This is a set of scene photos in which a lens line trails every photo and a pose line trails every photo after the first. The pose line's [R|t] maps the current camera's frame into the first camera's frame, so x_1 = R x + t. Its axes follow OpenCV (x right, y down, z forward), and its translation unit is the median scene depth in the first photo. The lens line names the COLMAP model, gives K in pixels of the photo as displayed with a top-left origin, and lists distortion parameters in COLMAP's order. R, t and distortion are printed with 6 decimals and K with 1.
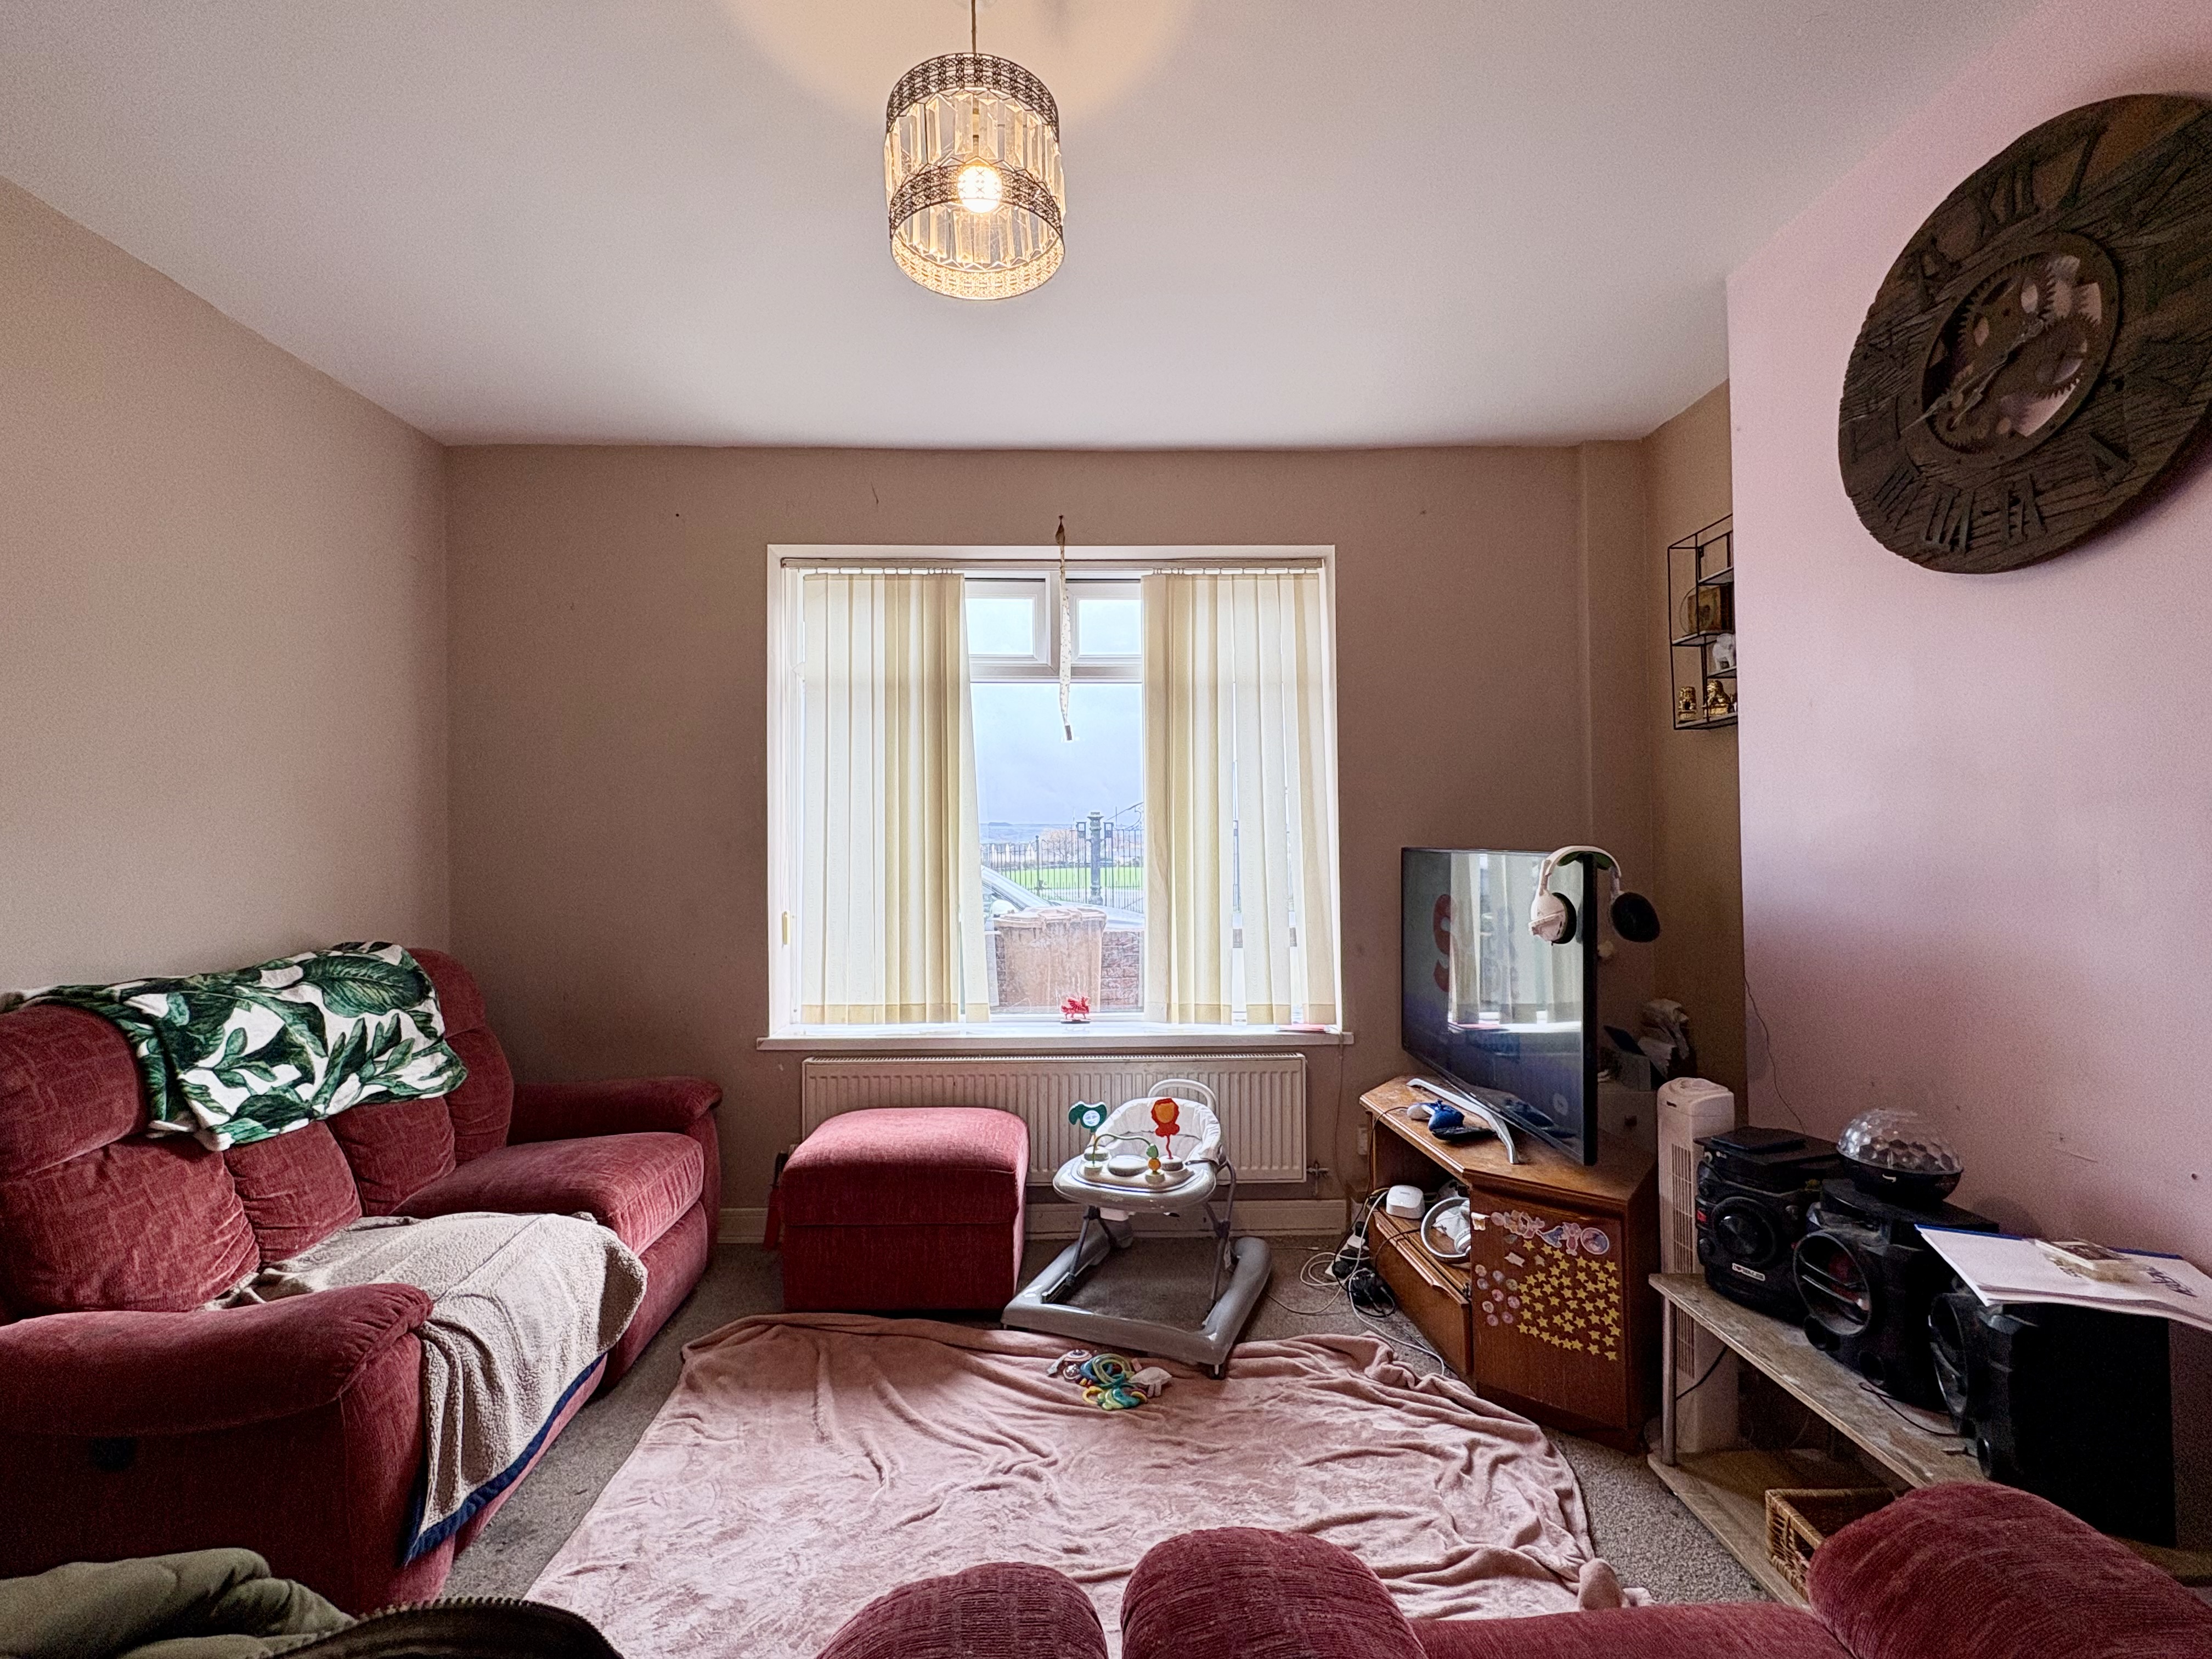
lens RADIAL K [[972.5, 0, 1106.0], [0, 972.5, 829.5], [0, 0, 1]] dist [0.000201, -0.000432]
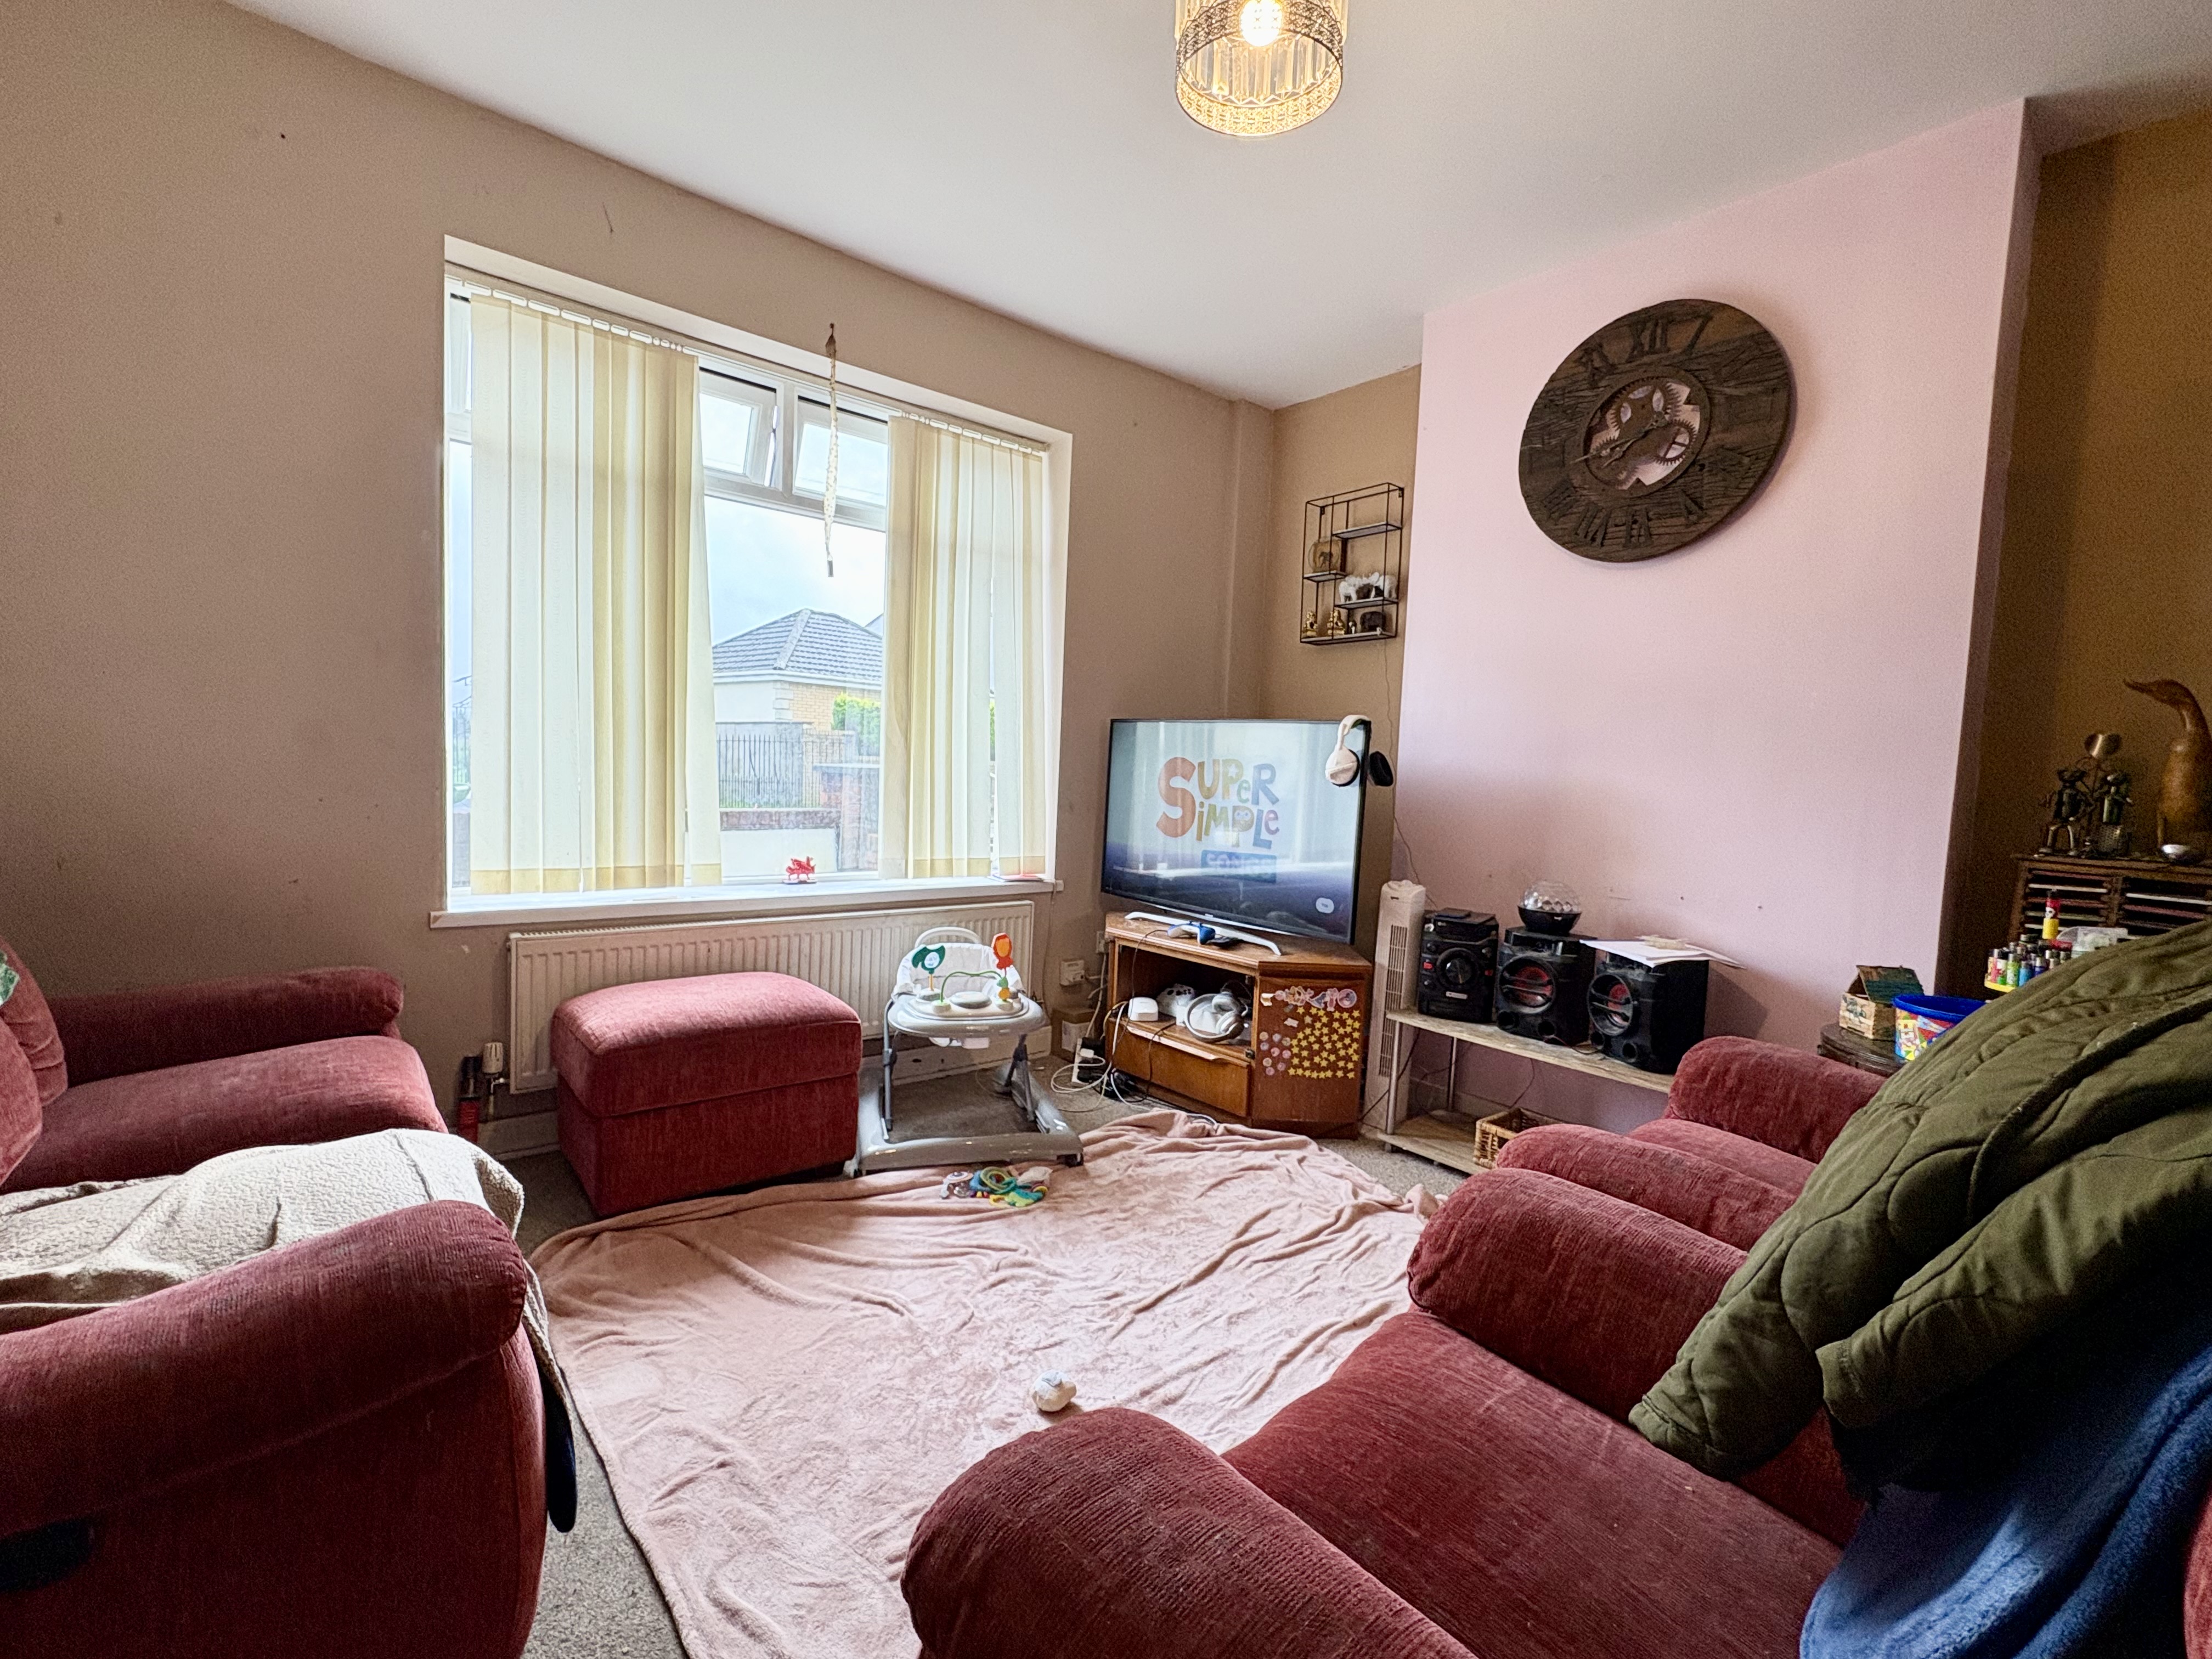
lens RADIAL K [[972.5, 0, 1106.0], [0, 972.5, 829.5], [0, 0, 1]] dist [0.000201, -0.000432]
pose [[0.782378, -0.000219, 0.622804, -0.598600], [-0.059803, 0.995353, 0.075475, 0.089066], [-0.619927, -0.096296, 0.778729, 0.136123]]
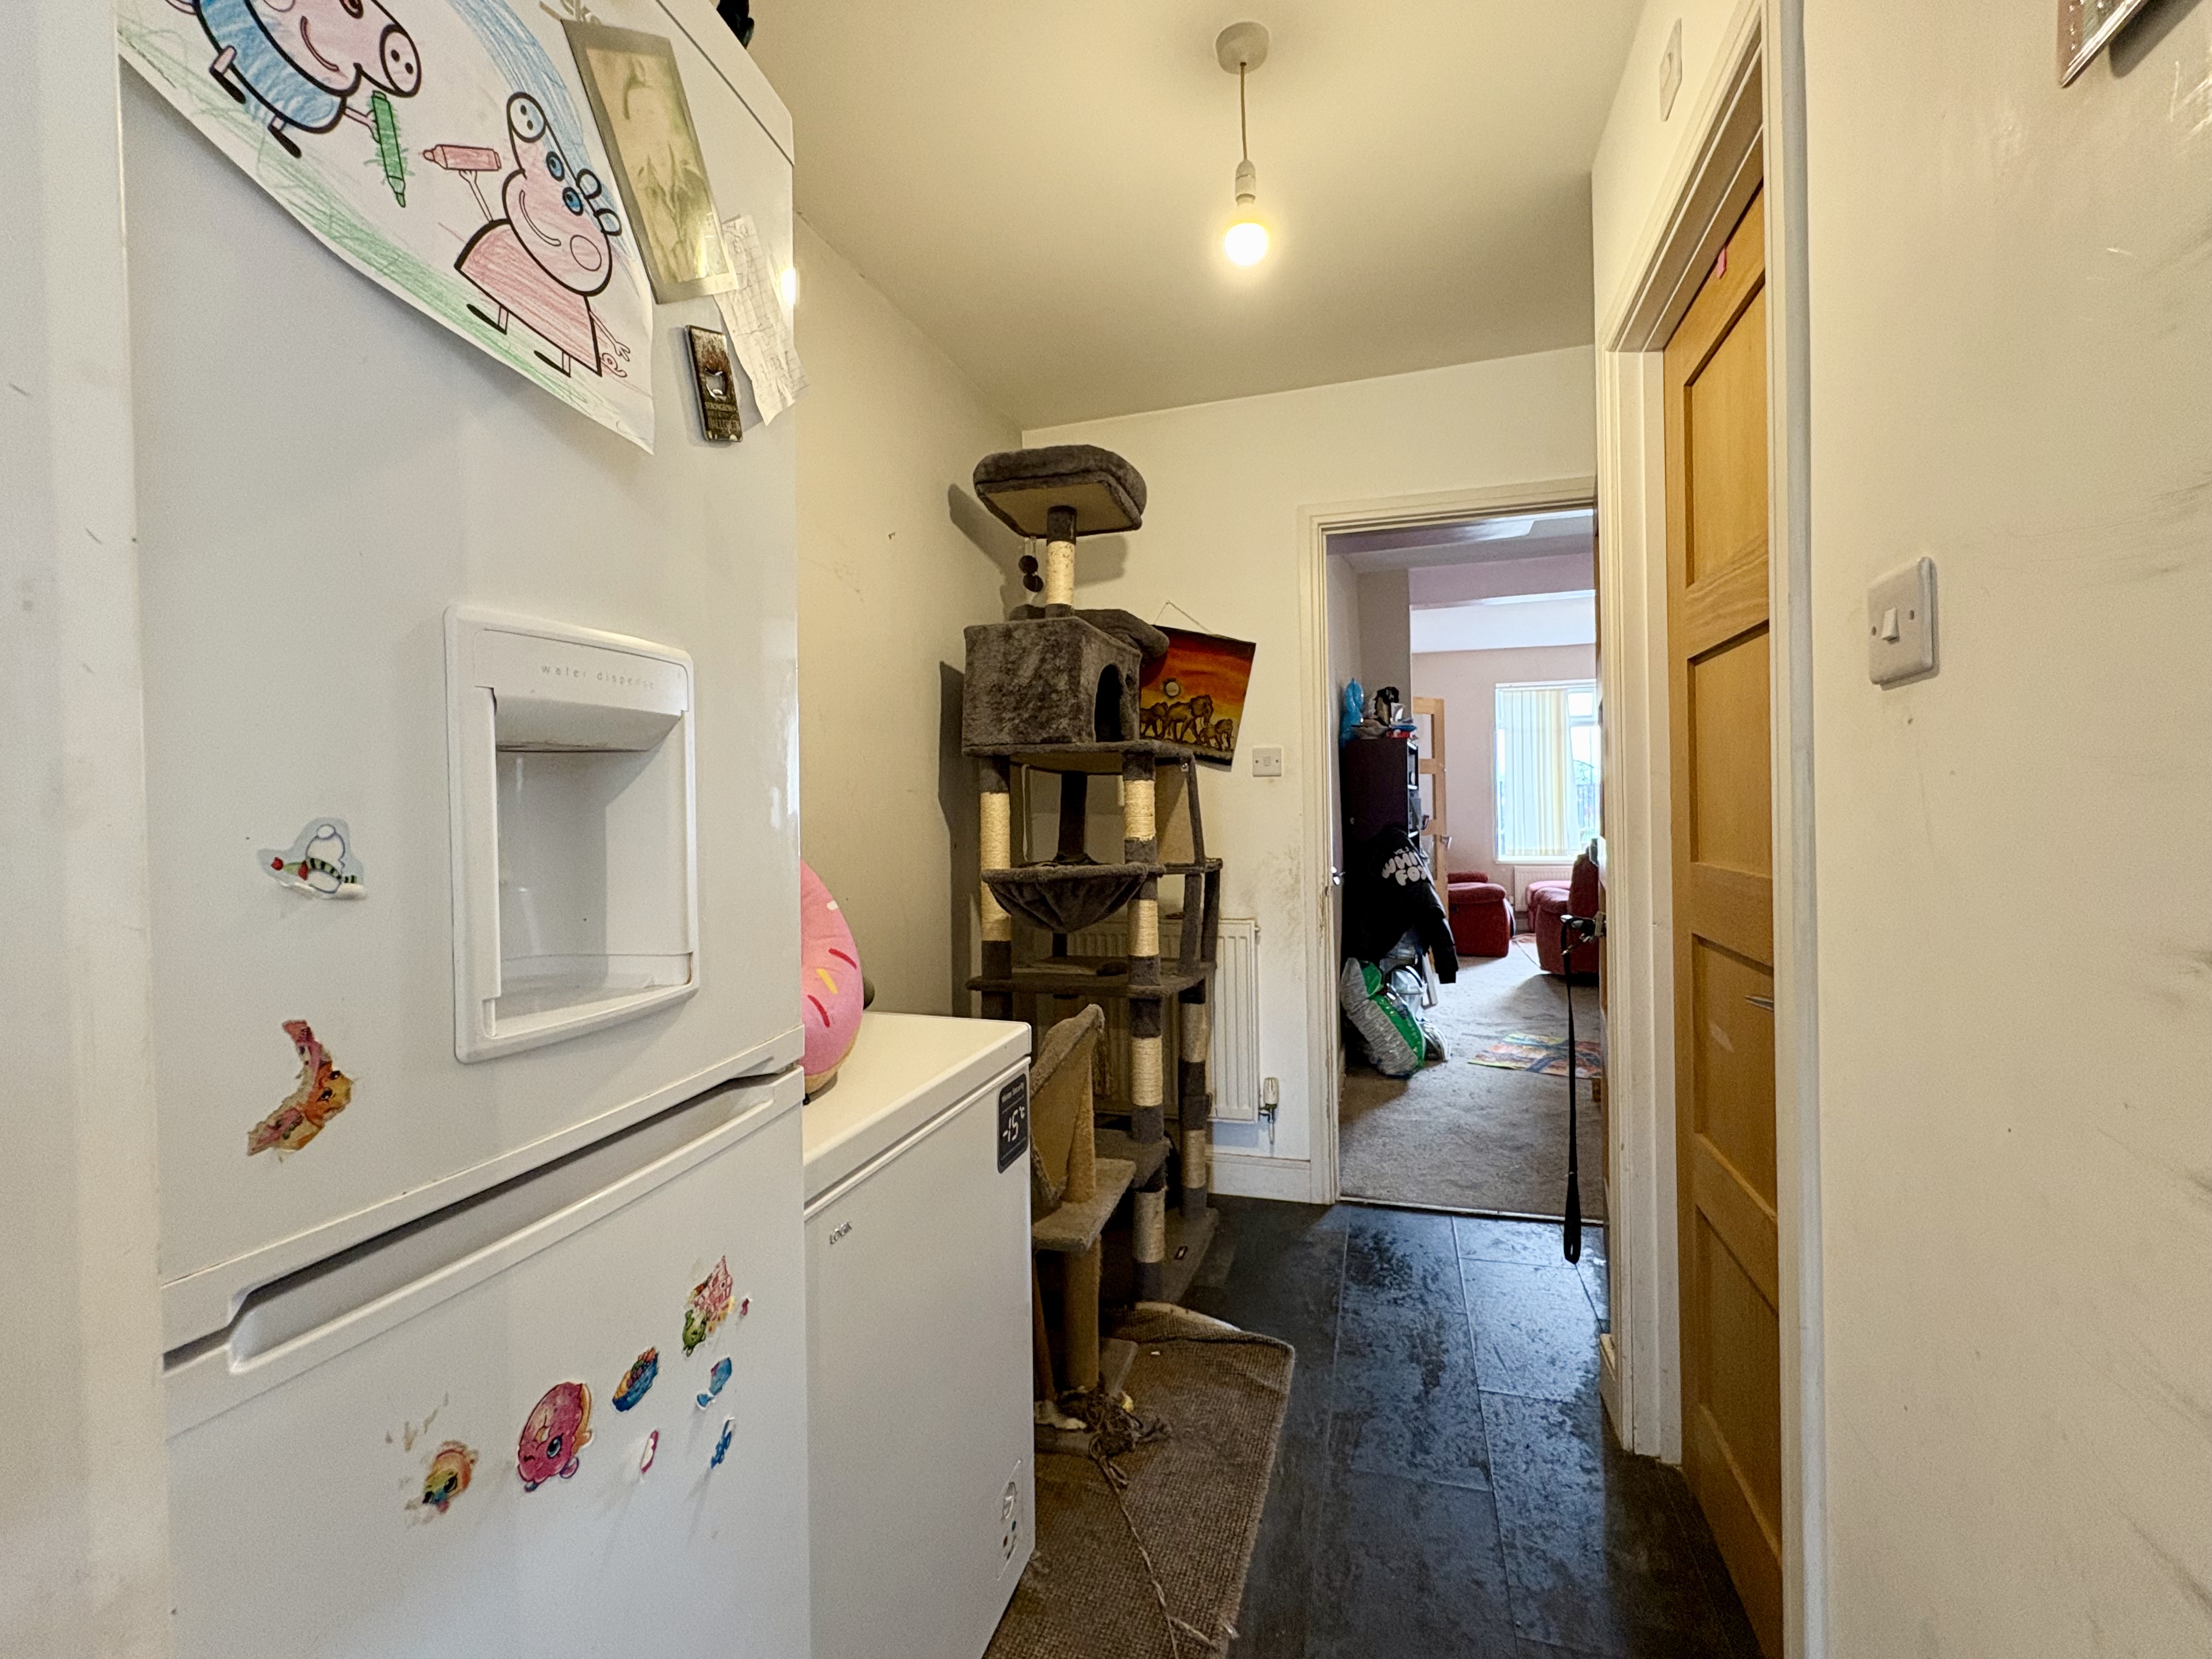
lens RADIAL K [[972.5, 0, 1106.0], [0, 972.5, 829.5], [0, 0, 1]] dist [0.000201, -0.000432]
pose [[0.949722, -0.011711, -0.312876, -0.778636], [0.025193, 0.998918, 0.039083, -0.020642], [0.312080, -0.045000, 0.948989, -2.859218]]
